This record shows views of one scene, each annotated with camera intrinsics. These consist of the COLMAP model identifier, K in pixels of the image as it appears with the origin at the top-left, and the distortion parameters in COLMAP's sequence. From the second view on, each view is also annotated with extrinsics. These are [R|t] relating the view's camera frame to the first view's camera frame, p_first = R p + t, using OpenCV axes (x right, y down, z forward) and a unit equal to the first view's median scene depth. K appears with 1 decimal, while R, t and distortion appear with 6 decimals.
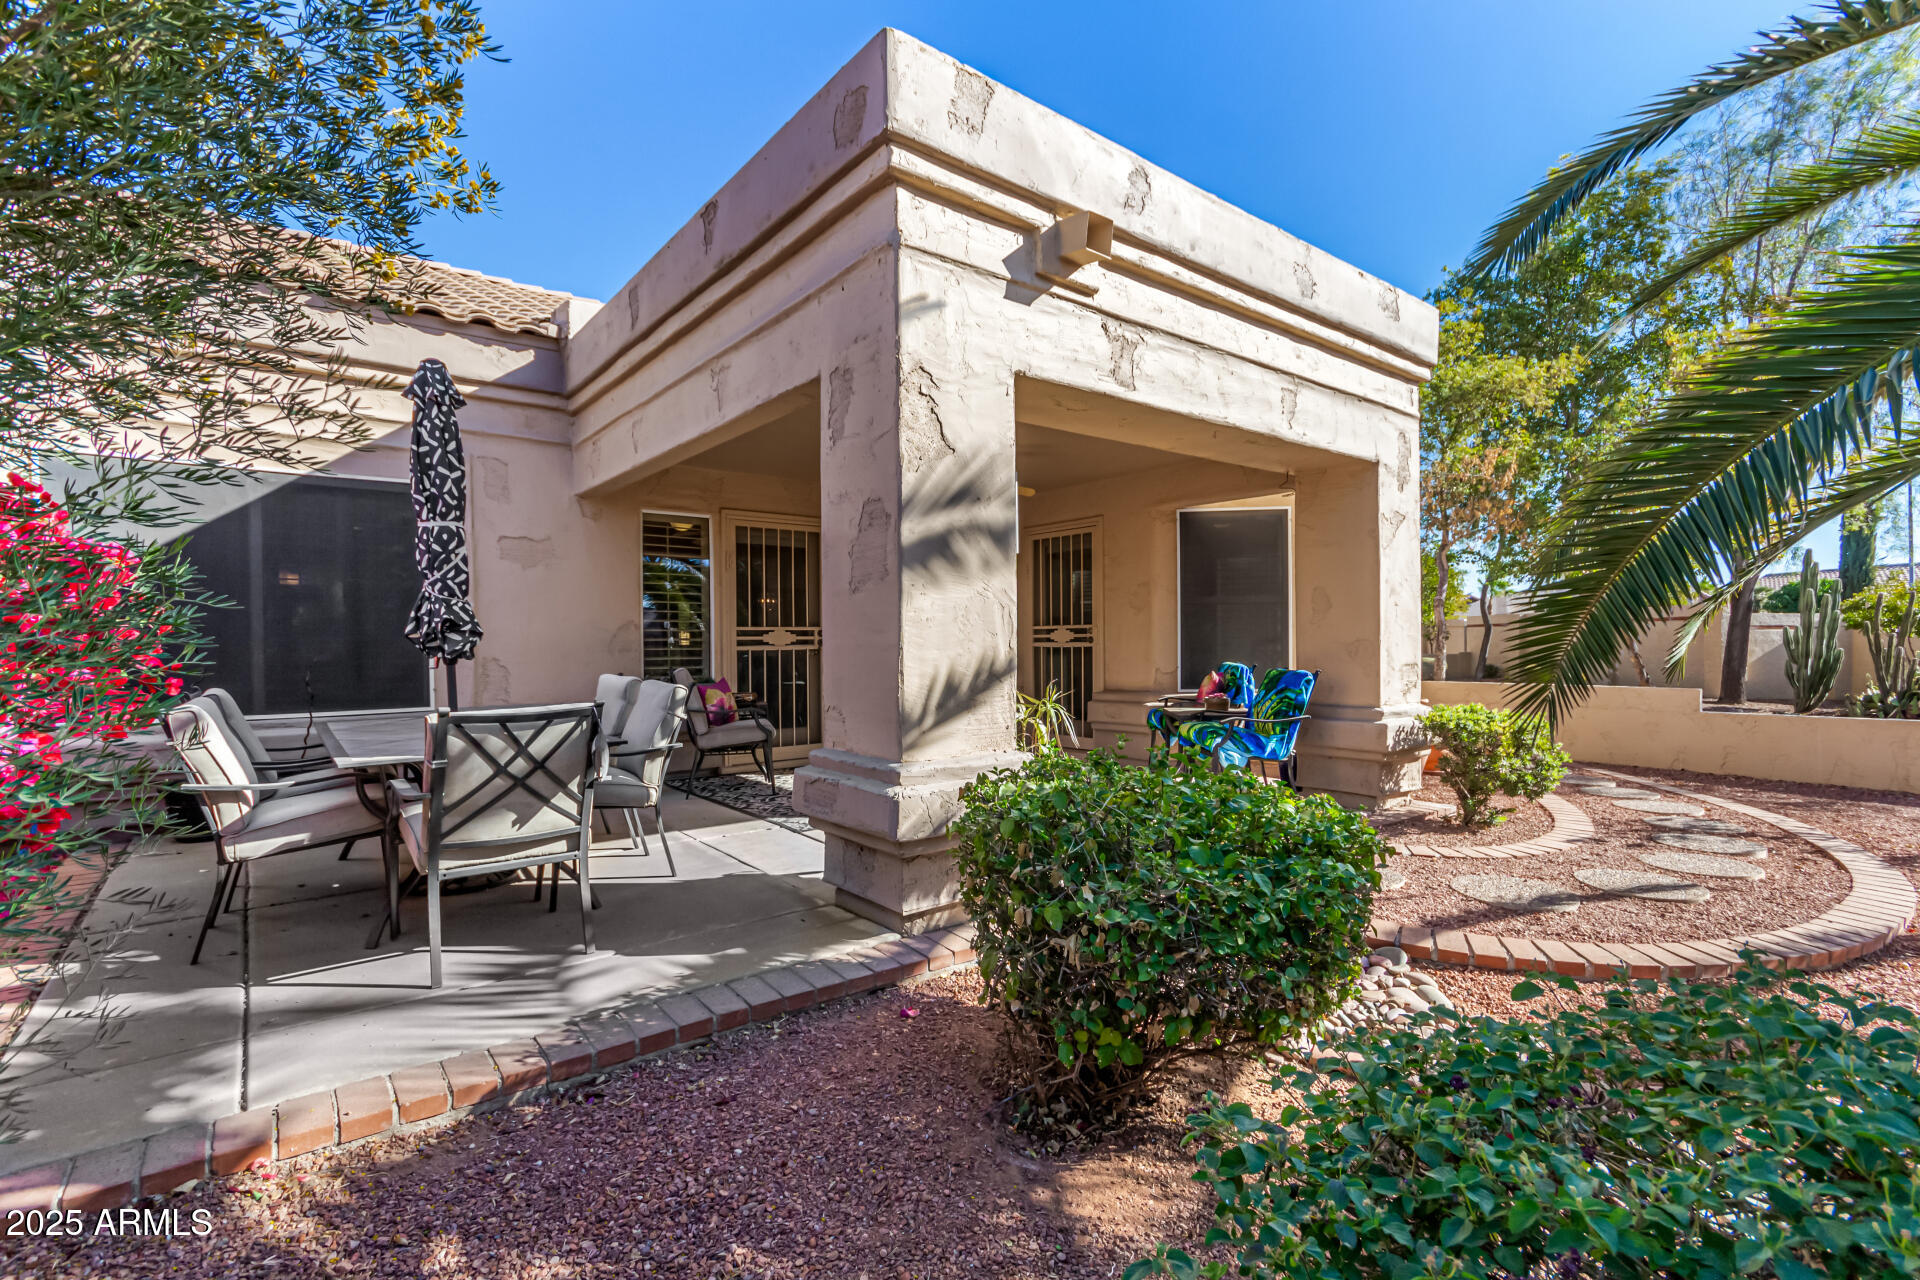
lens RADIAL K [[887.5, 0, 969.8], [0, 887.5, 637.5], [0, 0, 1]] dist [-0.004080, -0.000322]
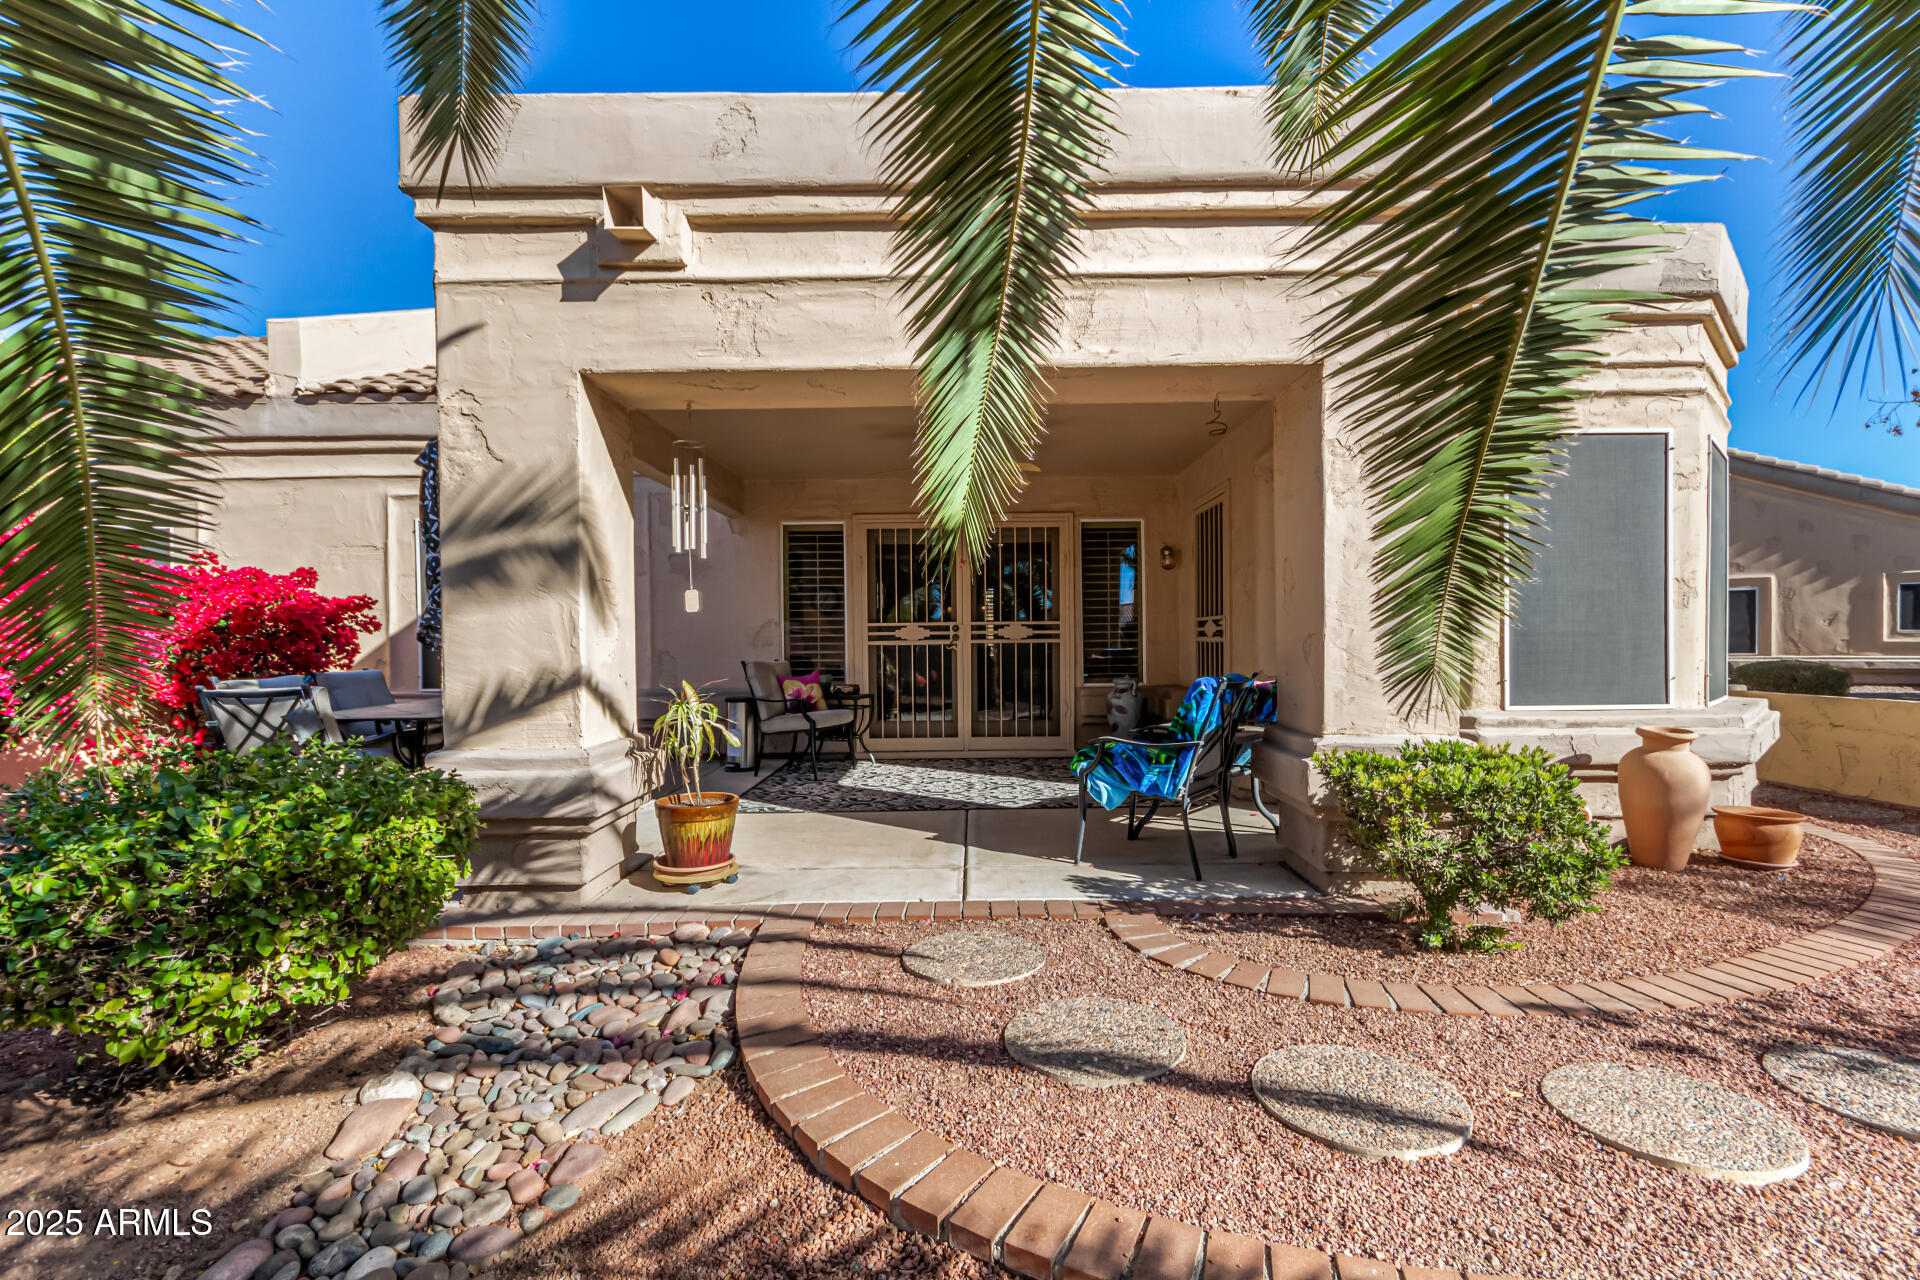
lens RADIAL K [[887.5, 0, 959.3], [0, 887.5, 647.7], [0, 0, 1]] dist [-0.004080, -0.000322]
pose [[0.793088, -0.001475, -0.609105, 0.661421], [0.018994, 0.999571, 0.022311, -0.007056], [0.608811, -0.029264, 0.792776, 0.314931]]
